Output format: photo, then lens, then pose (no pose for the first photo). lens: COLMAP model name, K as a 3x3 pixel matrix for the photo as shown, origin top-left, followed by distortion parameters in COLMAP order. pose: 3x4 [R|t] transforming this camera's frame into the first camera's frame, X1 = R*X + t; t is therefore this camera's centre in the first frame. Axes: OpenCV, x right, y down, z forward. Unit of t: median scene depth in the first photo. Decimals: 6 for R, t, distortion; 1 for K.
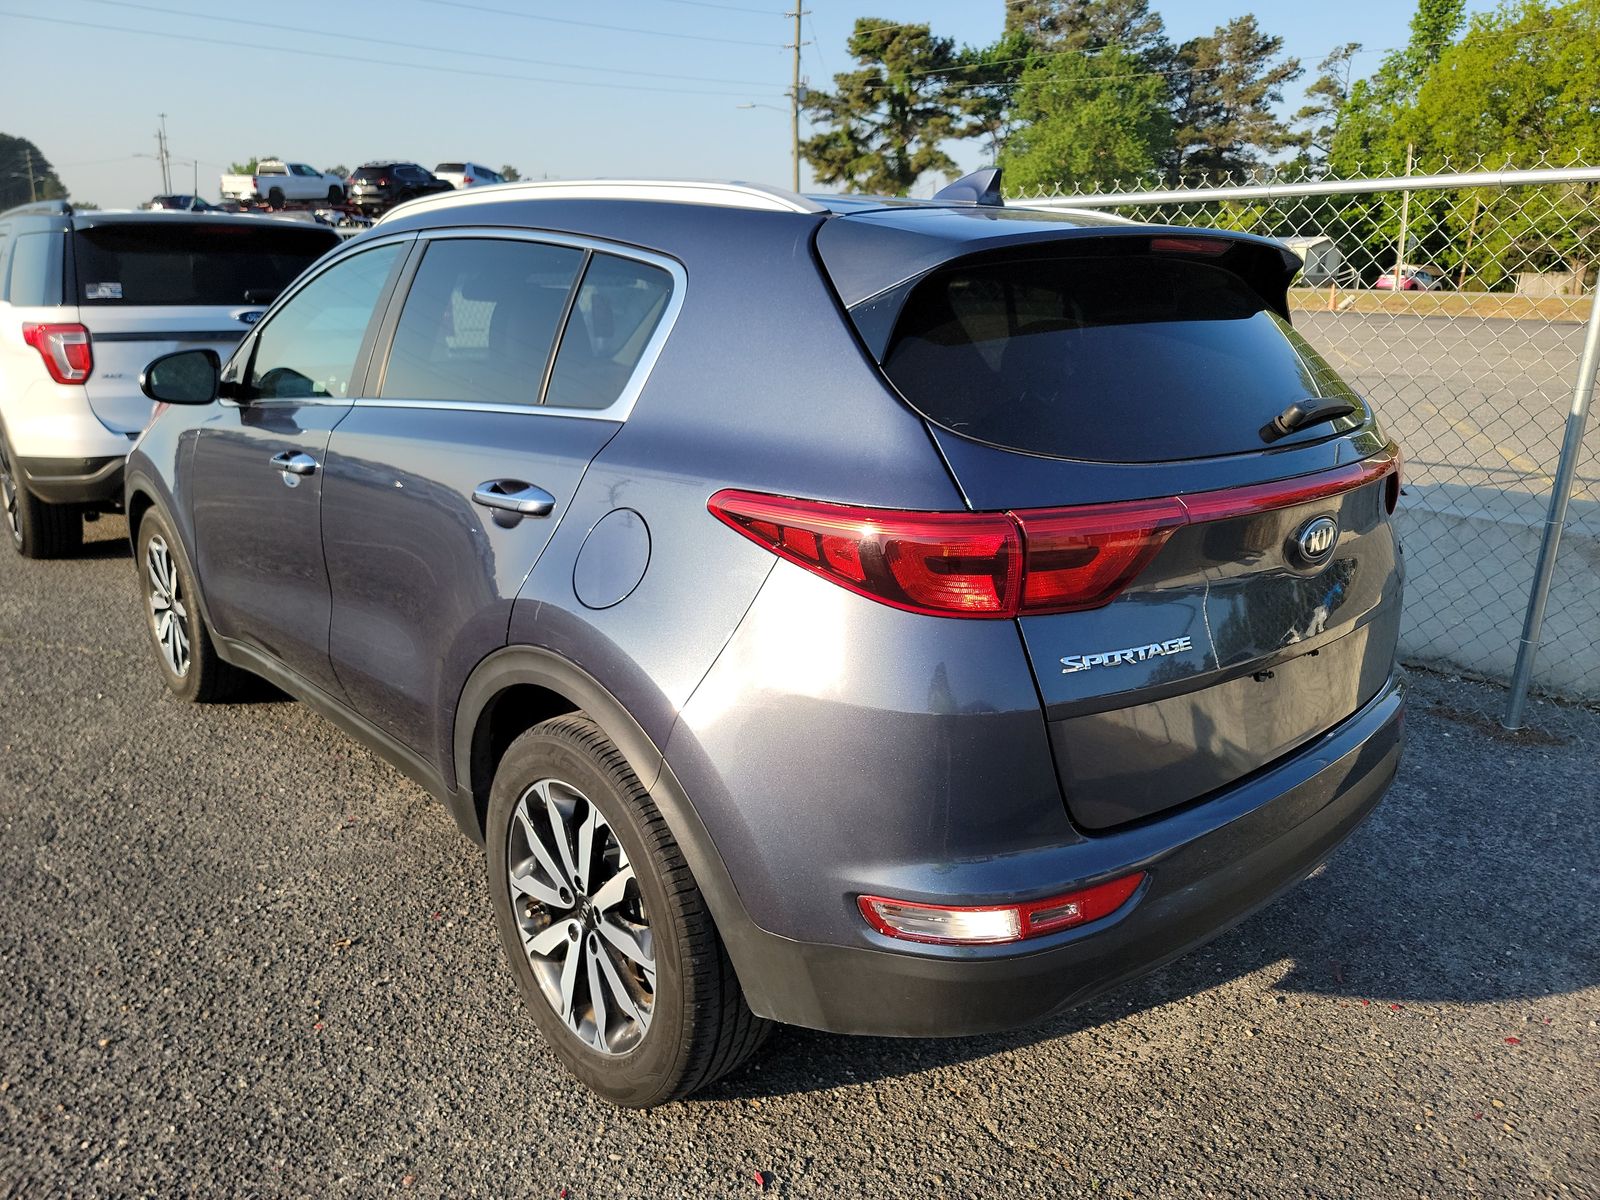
lens RADIAL K [[1043.9, 0, 800.0], [0, 1043.9, 600.0], [0, 0, 1]] dist [0.056895, -0.042147]
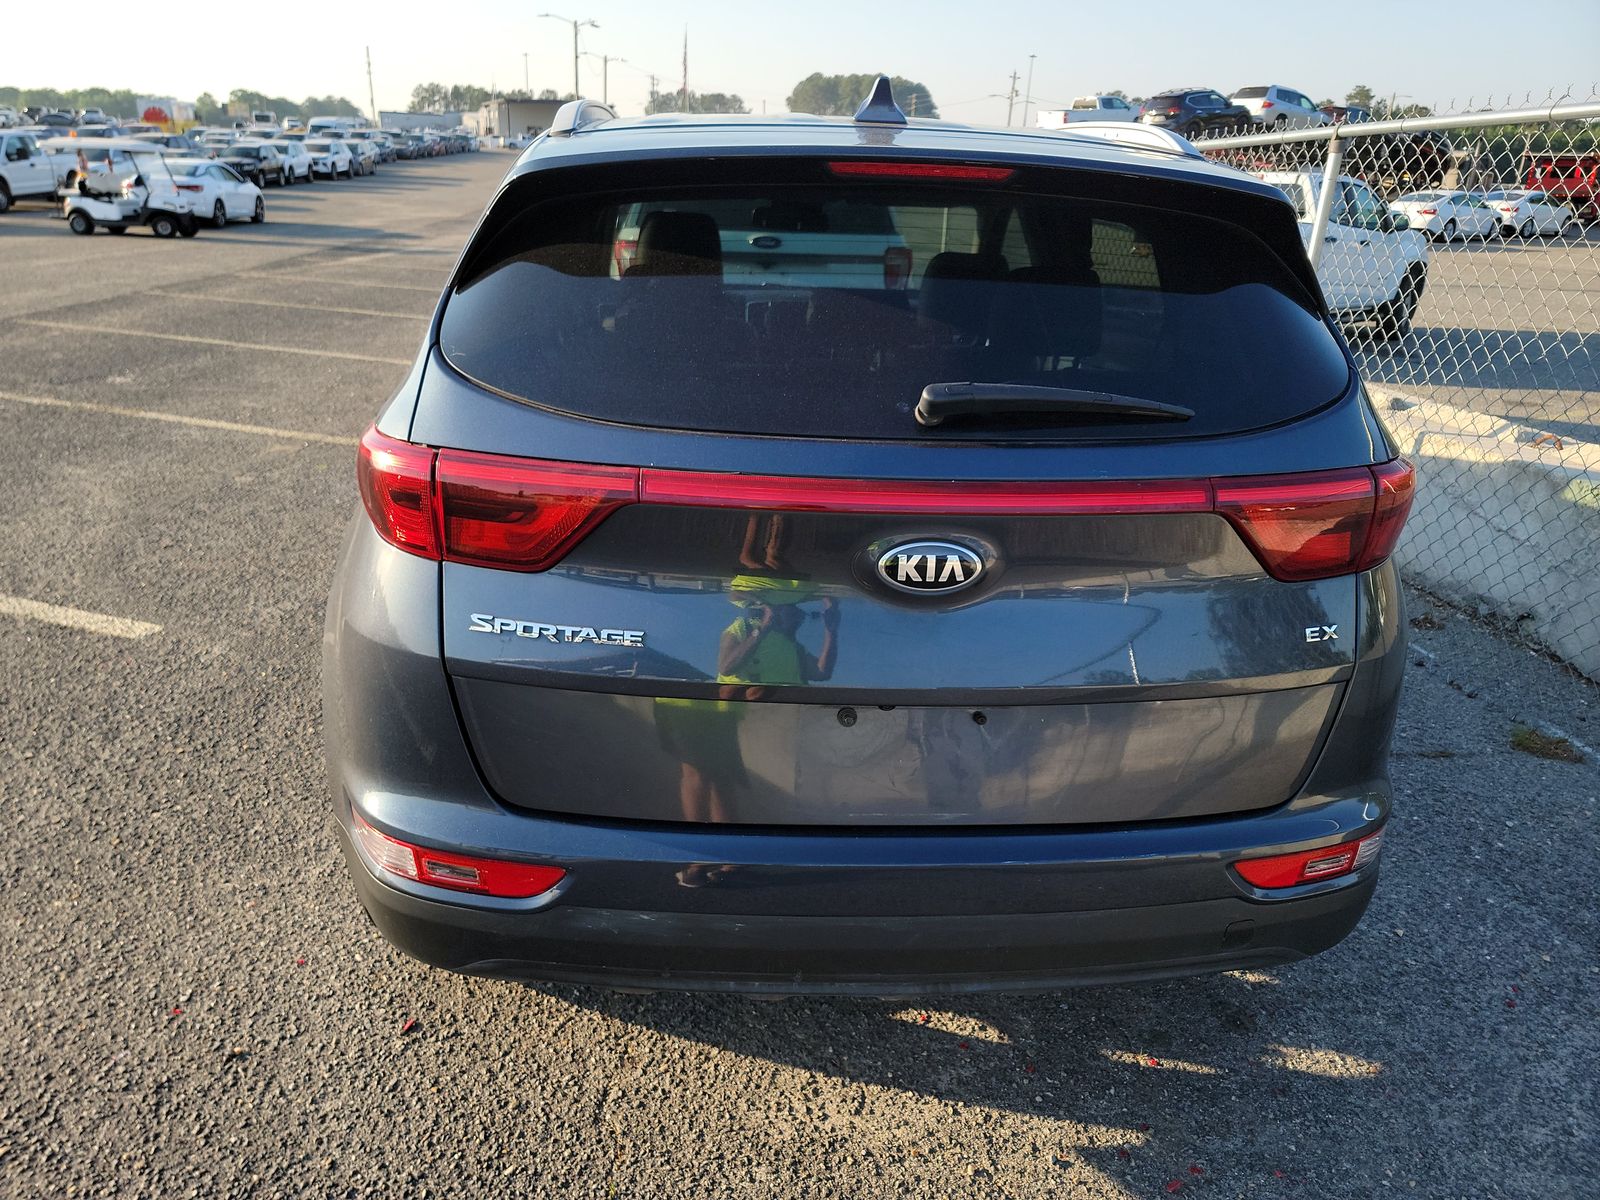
lens RADIAL K [[1043.9, 0, 800.0], [0, 1043.9, 600.0], [0, 0, 1]] dist [0.056895, -0.042147]
pose [[0.797402, 0.225460, -0.559748, 0.963744], [-0.193187, 0.974141, 0.117164, -0.118914], [0.571689, 0.014709, 0.820338, 0.371102]]
